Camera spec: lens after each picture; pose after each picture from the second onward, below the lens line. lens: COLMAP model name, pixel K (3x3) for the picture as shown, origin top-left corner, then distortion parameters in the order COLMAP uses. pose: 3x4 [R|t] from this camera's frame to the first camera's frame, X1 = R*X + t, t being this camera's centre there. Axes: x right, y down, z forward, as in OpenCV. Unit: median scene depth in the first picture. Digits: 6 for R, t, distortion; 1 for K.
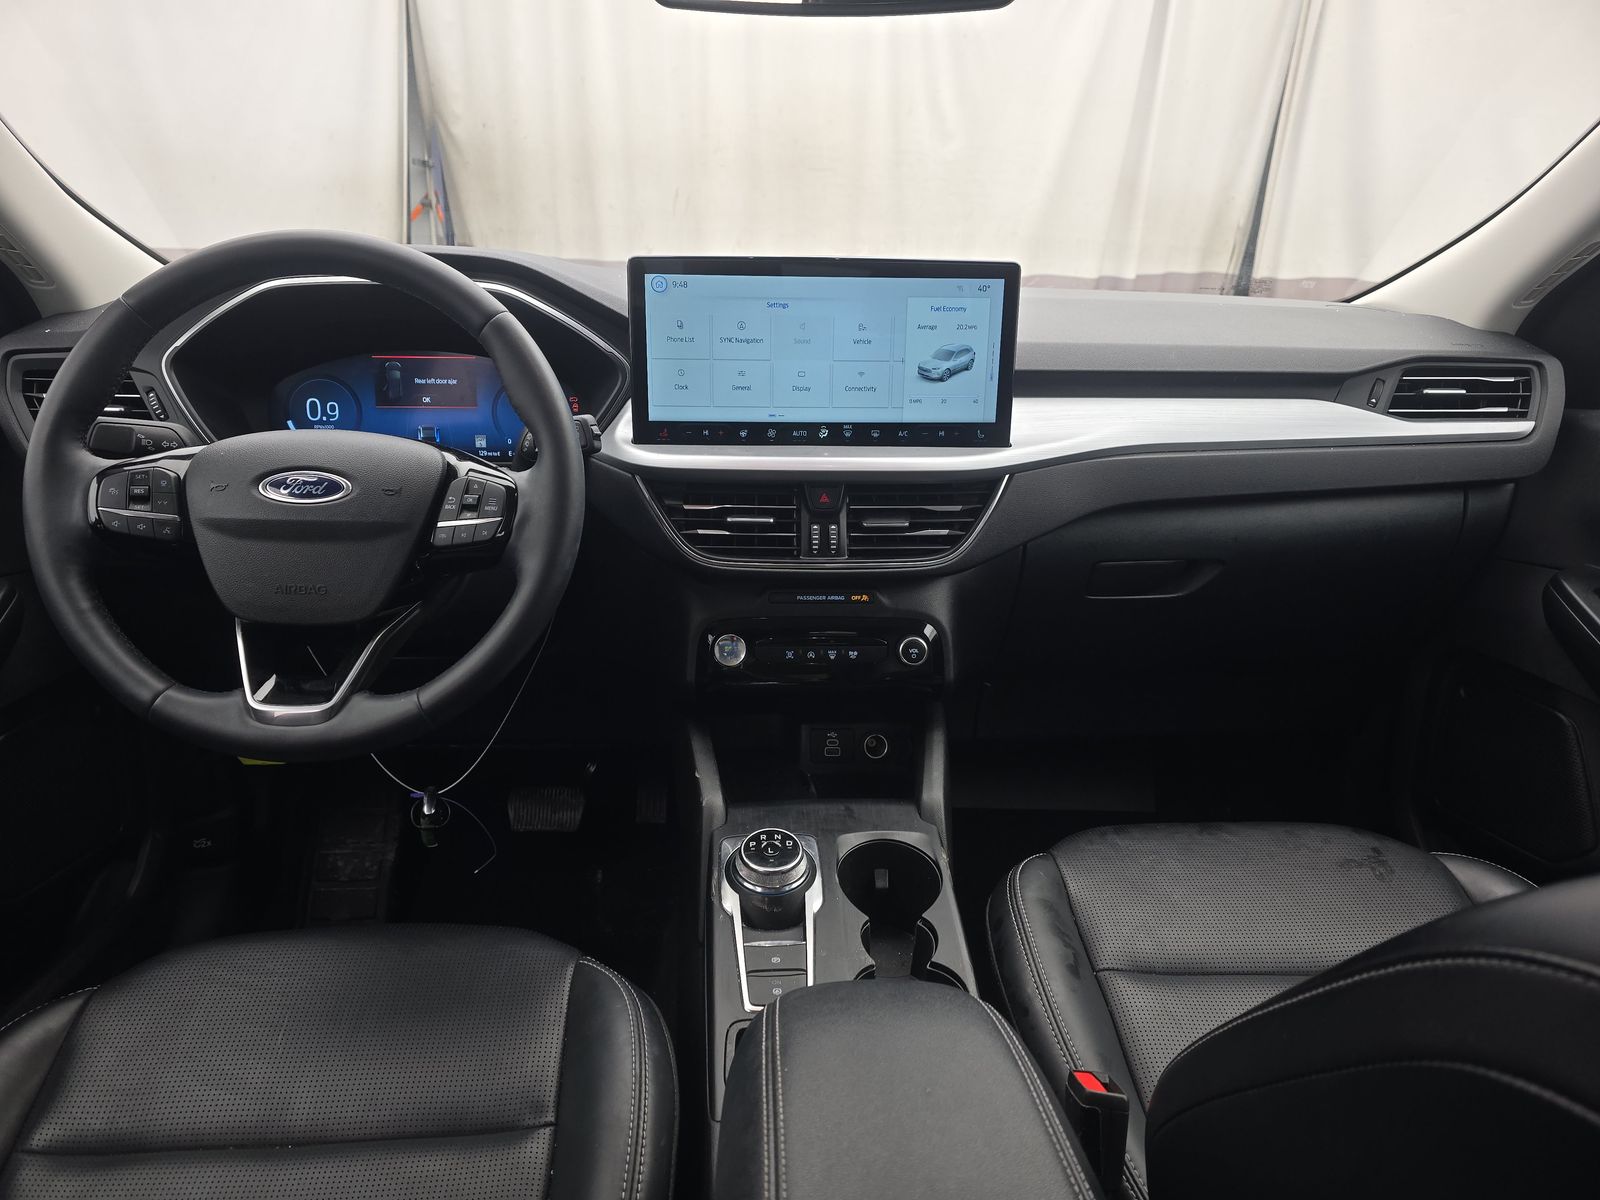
lens RADIAL K [[1064.8, 0, 812.4], [0, 1064.8, 612.4], [0, 0, 1]] dist [0.030465, -0.020900]
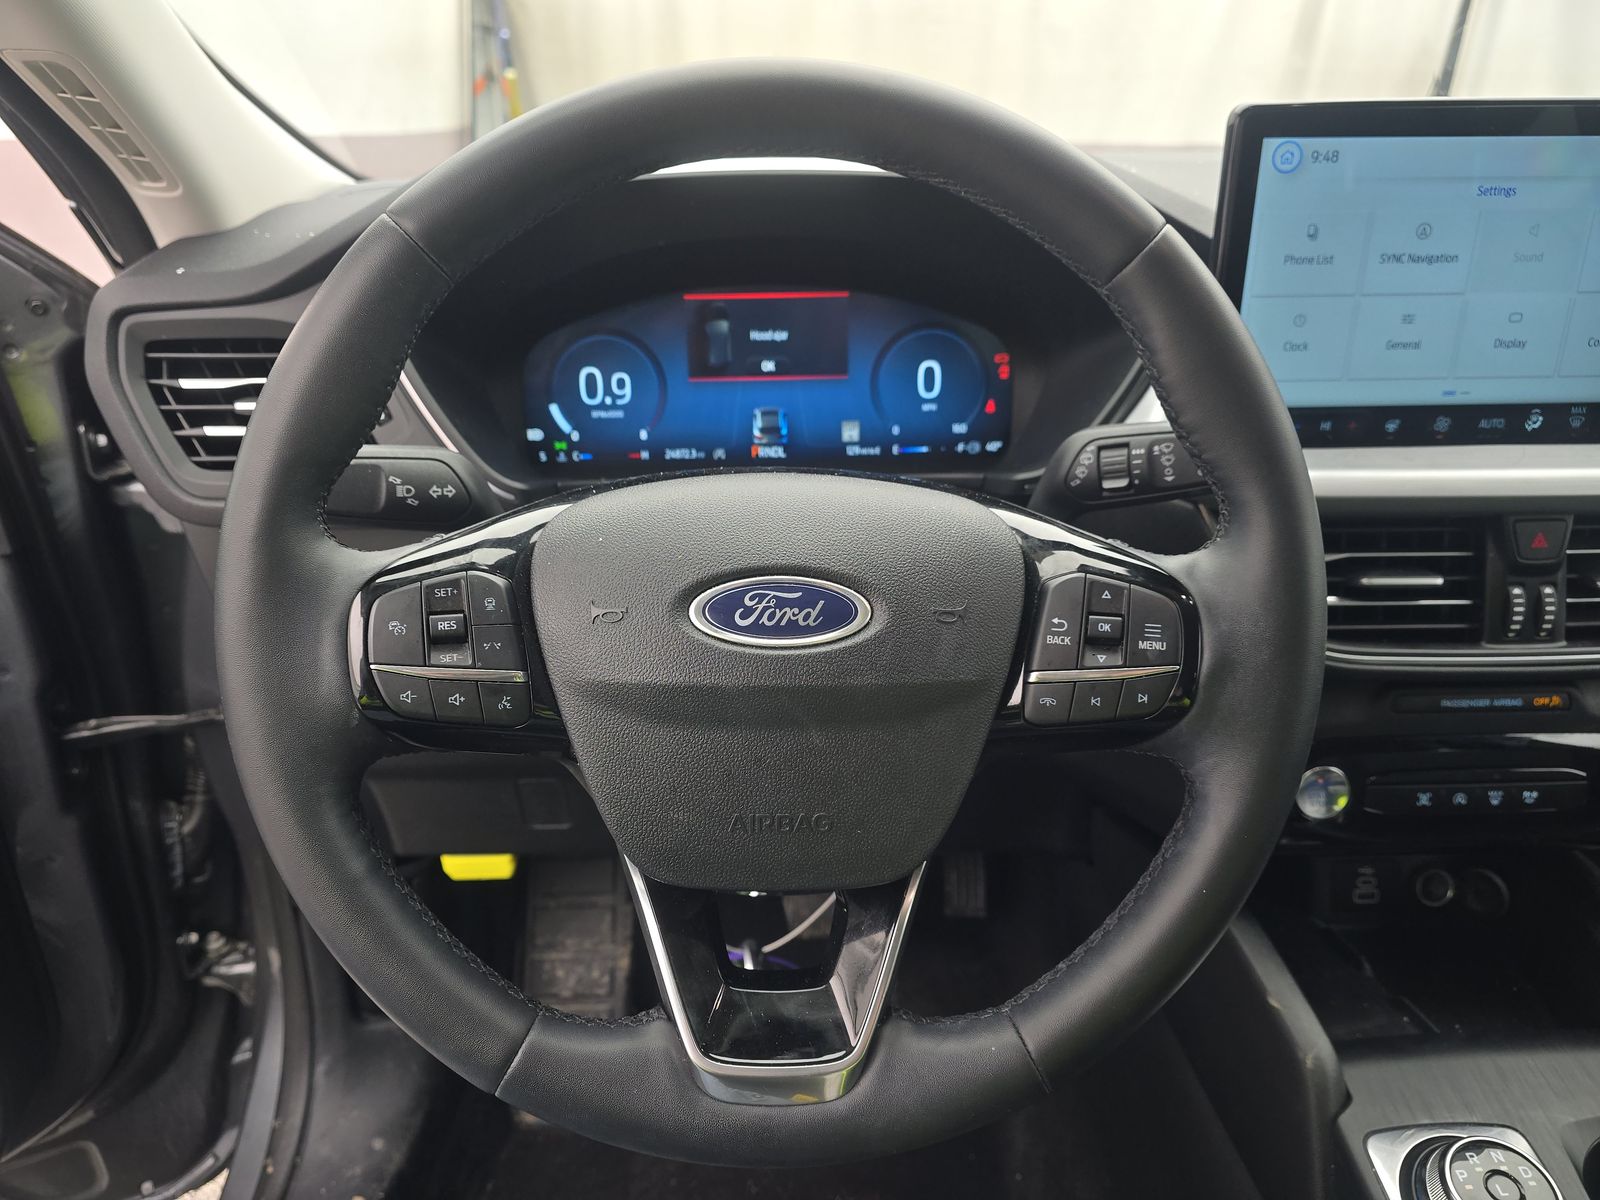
lens RADIAL K [[1064.8, 0, 793.9], [0, 1064.8, 602.0], [0, 0, 1]] dist [0.030465, -0.020900]
pose [[0.999227, -0.010565, -0.037857, -0.368582], [0.014000, 0.995691, 0.091665, -0.135668], [0.036725, -0.092124, 0.995070, 0.427551]]
